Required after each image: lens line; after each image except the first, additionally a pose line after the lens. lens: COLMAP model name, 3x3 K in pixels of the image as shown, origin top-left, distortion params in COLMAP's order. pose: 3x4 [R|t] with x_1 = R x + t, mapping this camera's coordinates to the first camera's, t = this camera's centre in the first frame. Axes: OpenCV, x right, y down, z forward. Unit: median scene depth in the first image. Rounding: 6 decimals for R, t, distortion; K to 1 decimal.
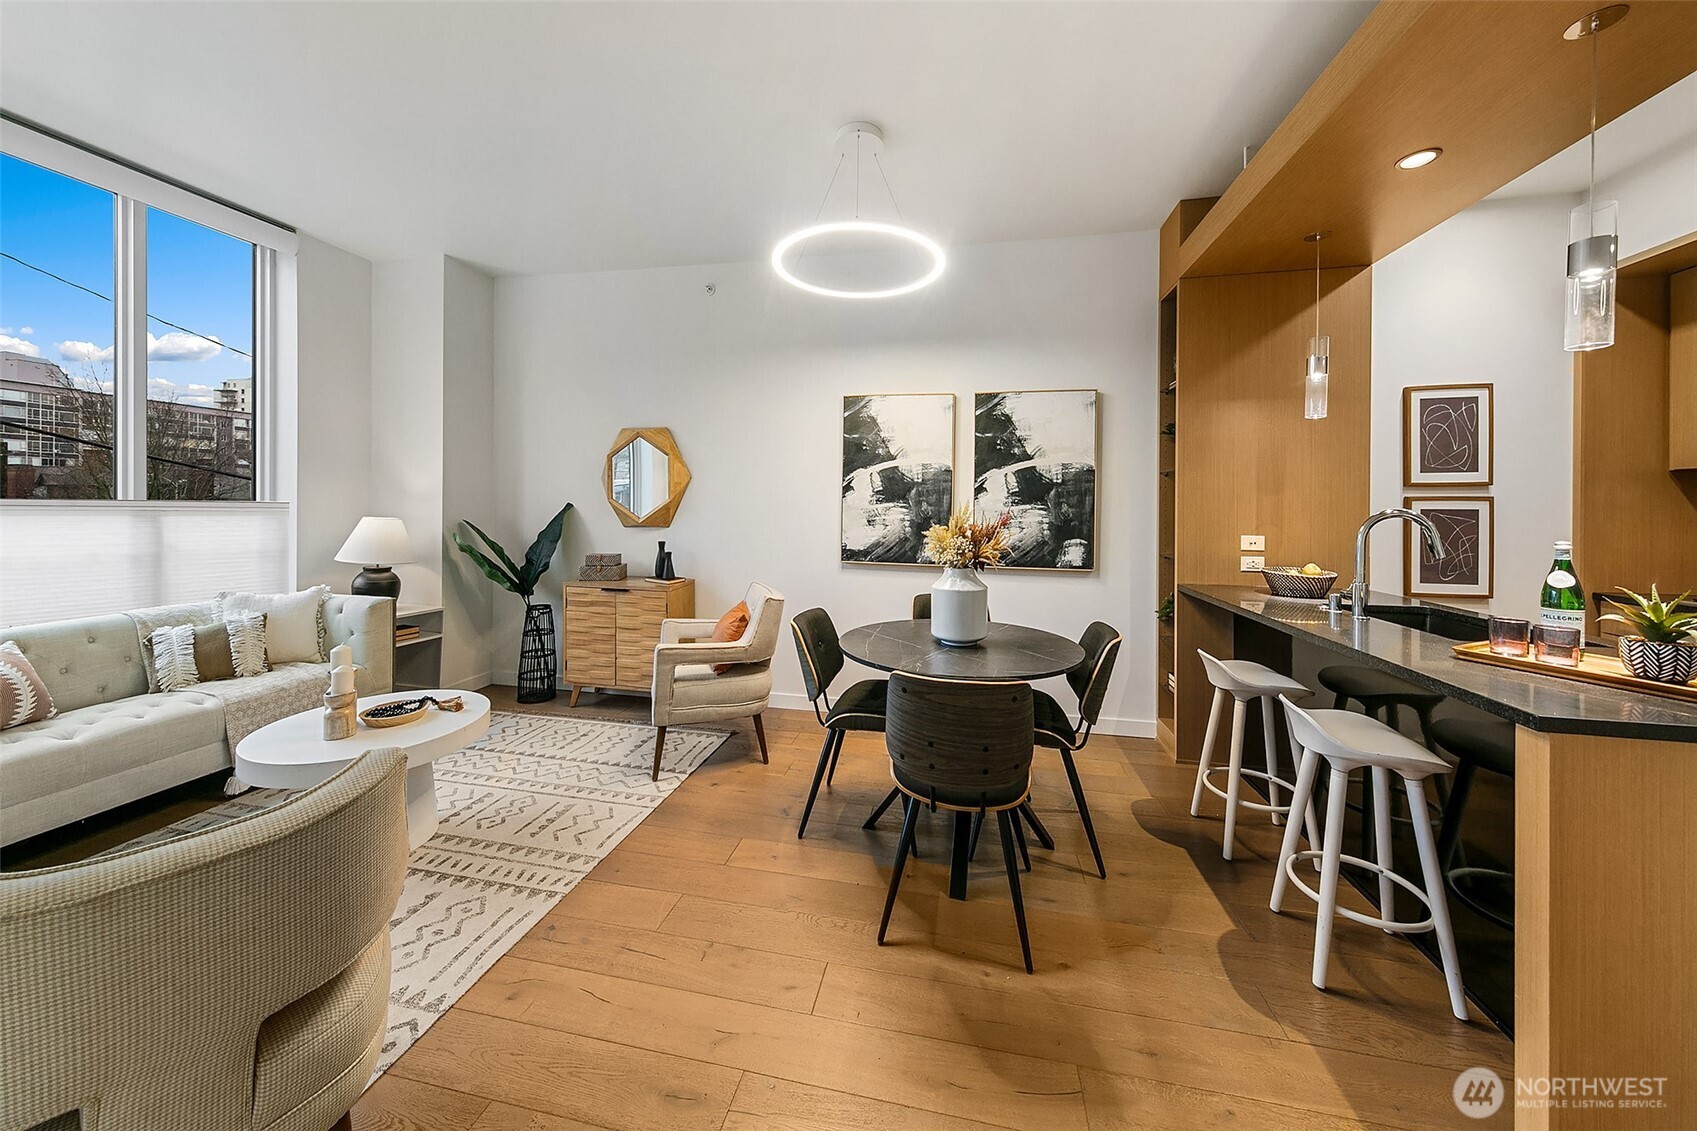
lens RADIAL K [[609.3, 0, 858.6], [0, 609.3, 506.9], [0, 0, 1]] dist [0.009889, -0.000923]
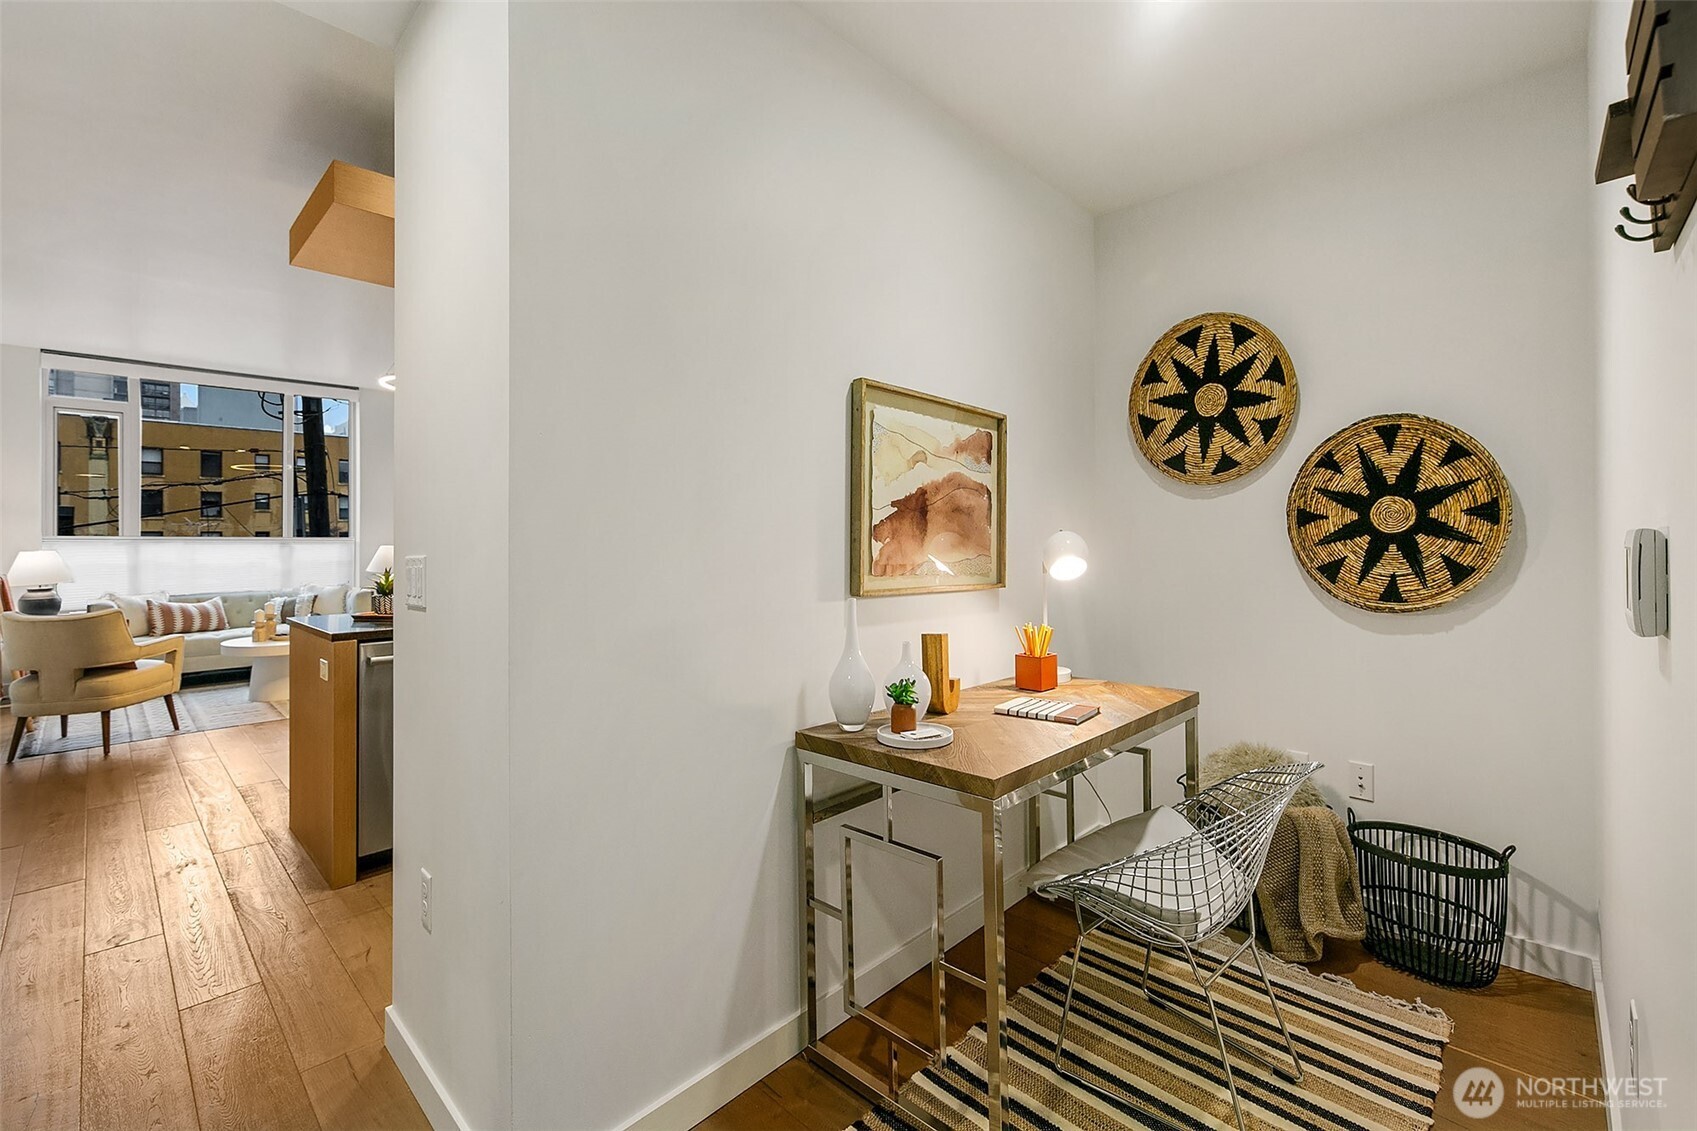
lens RADIAL K [[725.0, 0, 791.4], [0, 725.0, 531.8], [0, 0, 1]] dist [0.003364, 0.000248]
pose [[0.828493, -0.018412, -0.559697, 1.471334], [0.007988, 0.999746, -0.021064, 0.033369], [0.559942, 0.012981, 0.828430, -0.054046]]
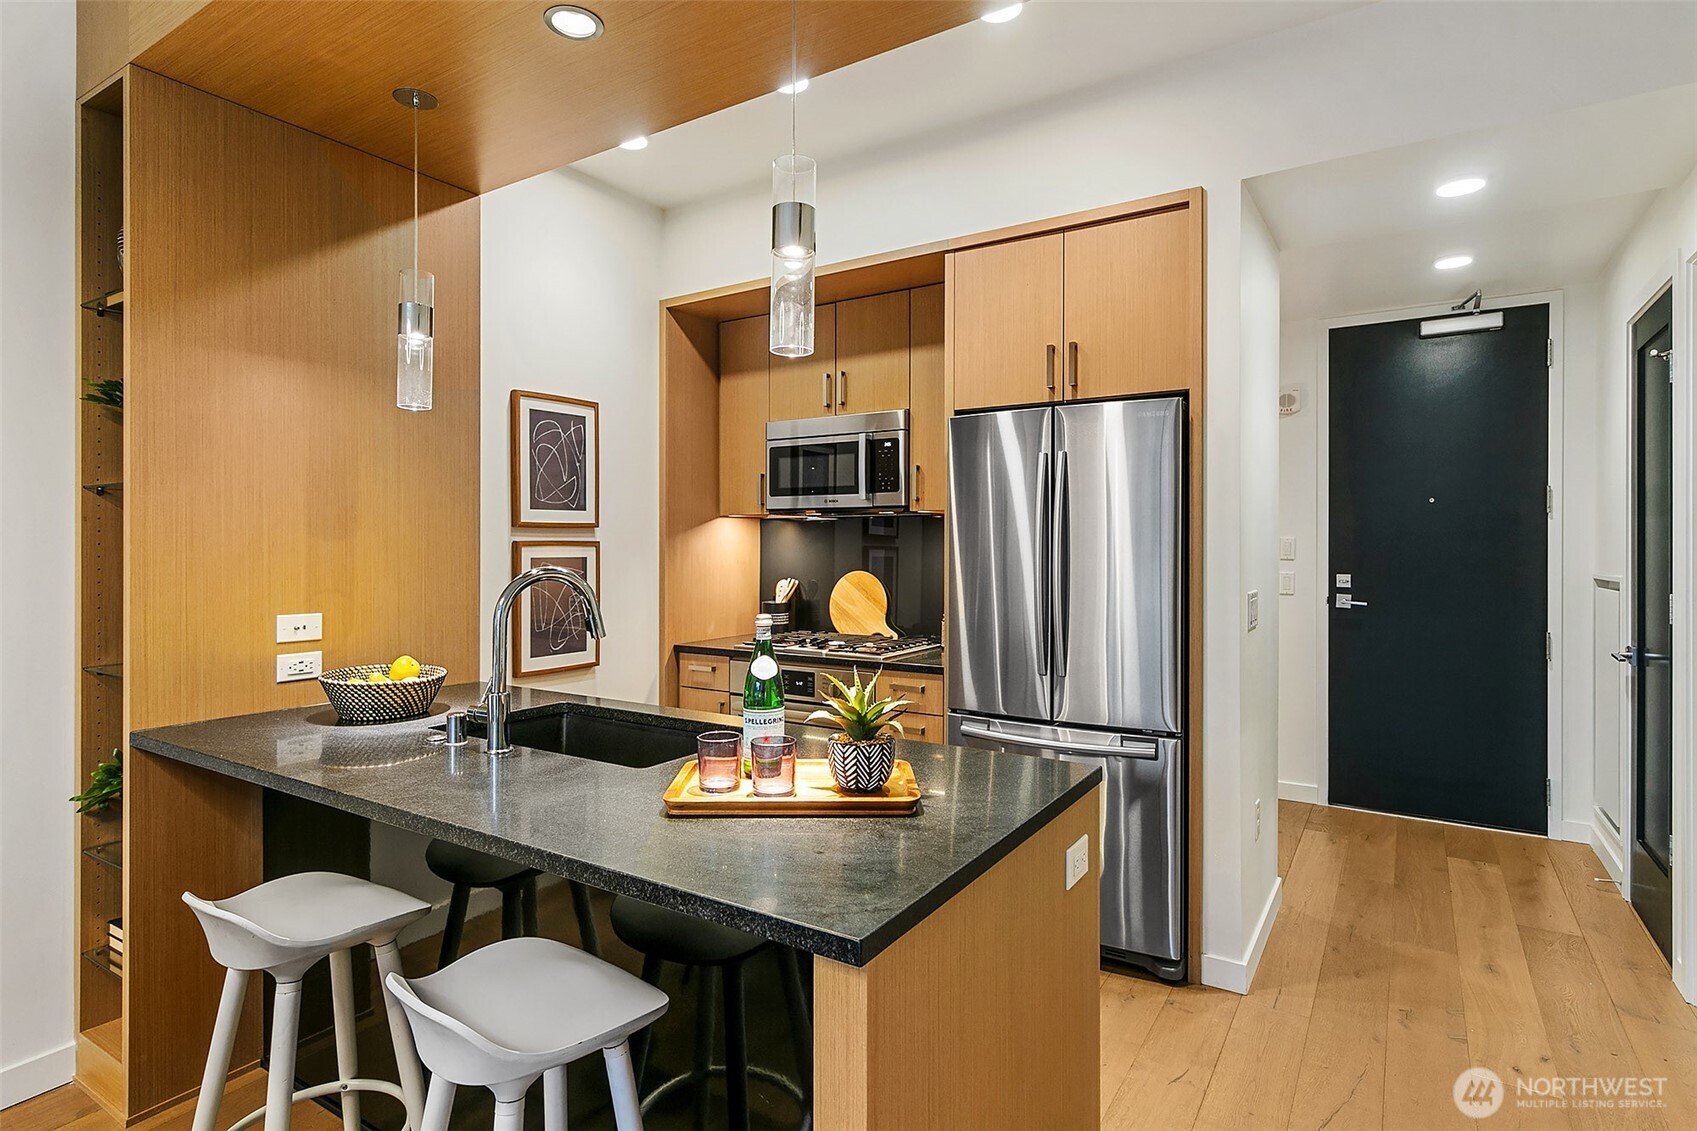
lens RADIAL K [[817.7, 0, 896.8], [0, 817.7, 546.7], [0, 0, 1]] dist [0.007948, -0.001637]
pose [[0.340156, -0.005043, 0.940356, 0.138908], [0.002618, 0.999987, 0.004416, -0.013347], [-0.940365, 0.000960, 0.340164, 0.250882]]
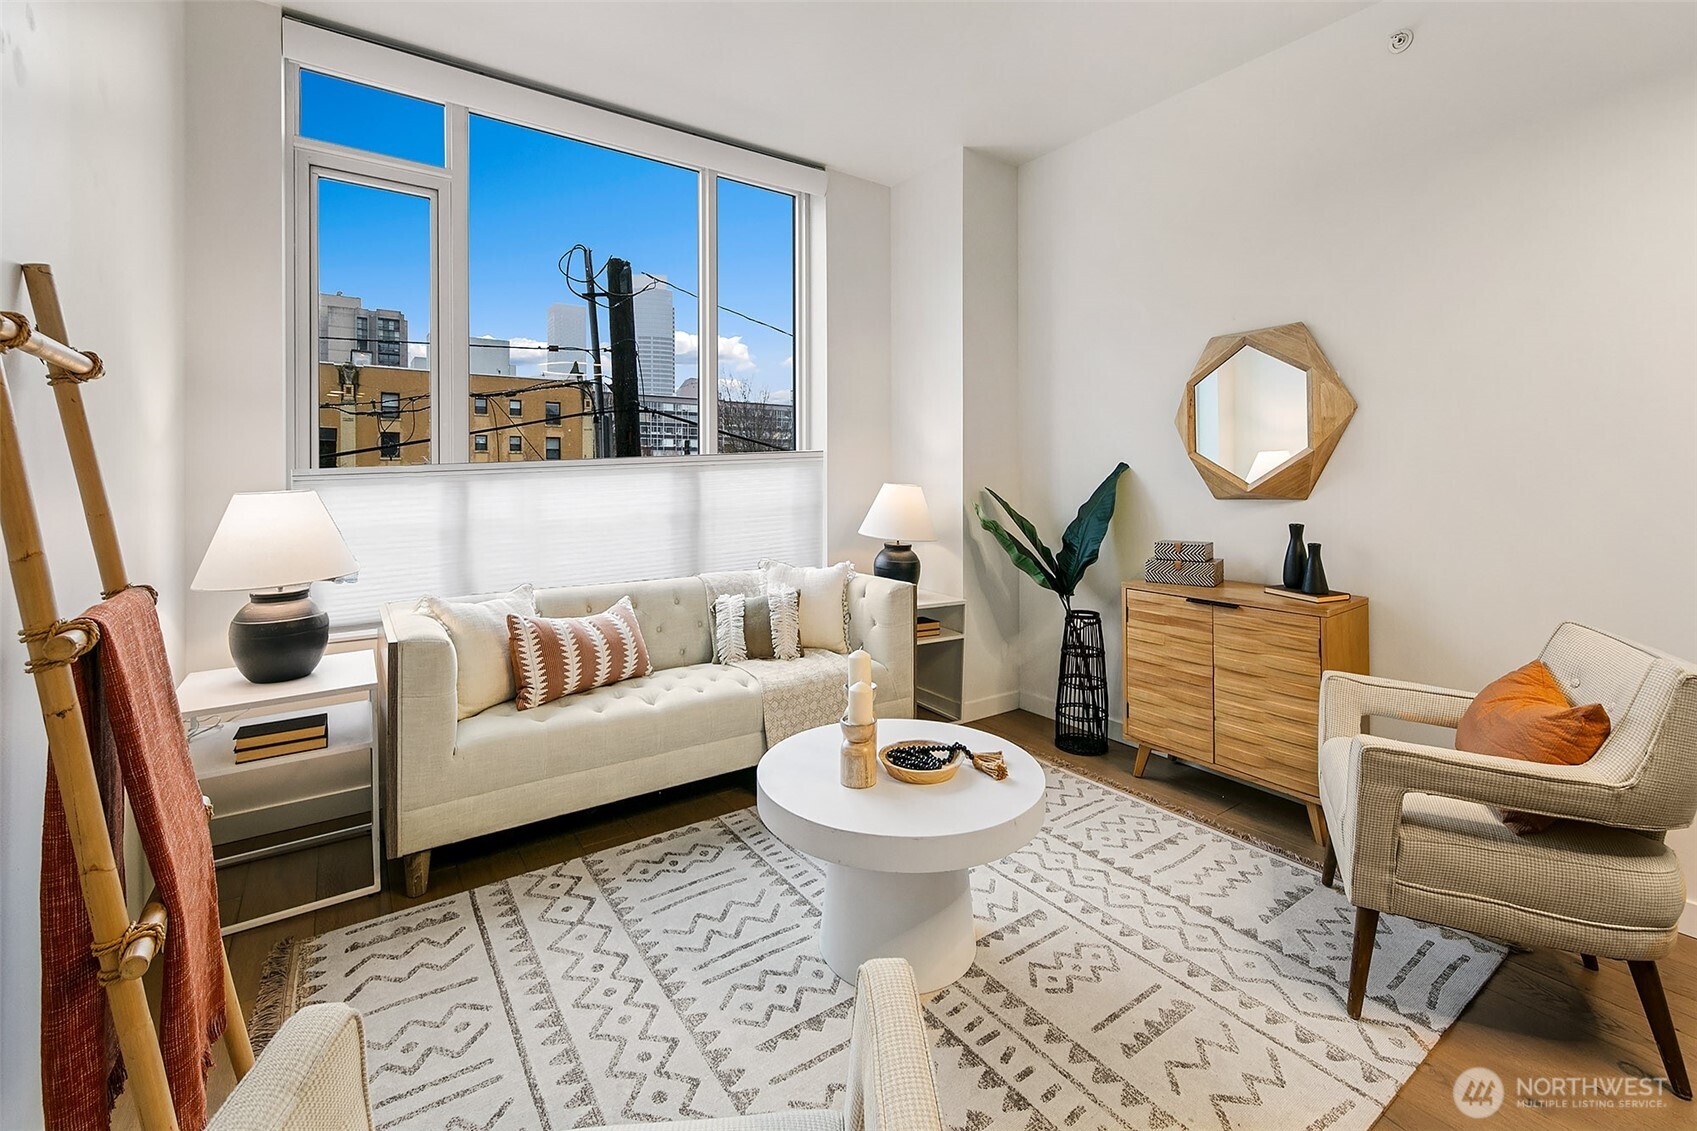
lens RADIAL K [[725.0, 0, 806.5], [0, 725.0, 481.0], [0, 0, 1]] dist [0.003364, 0.000248]
pose [[0.703277, -0.010485, -0.710839, -0.204966], [0.004888, 0.999939, -0.009913, 0.025916], [0.710899, 0.003497, 0.703285, 0.261556]]
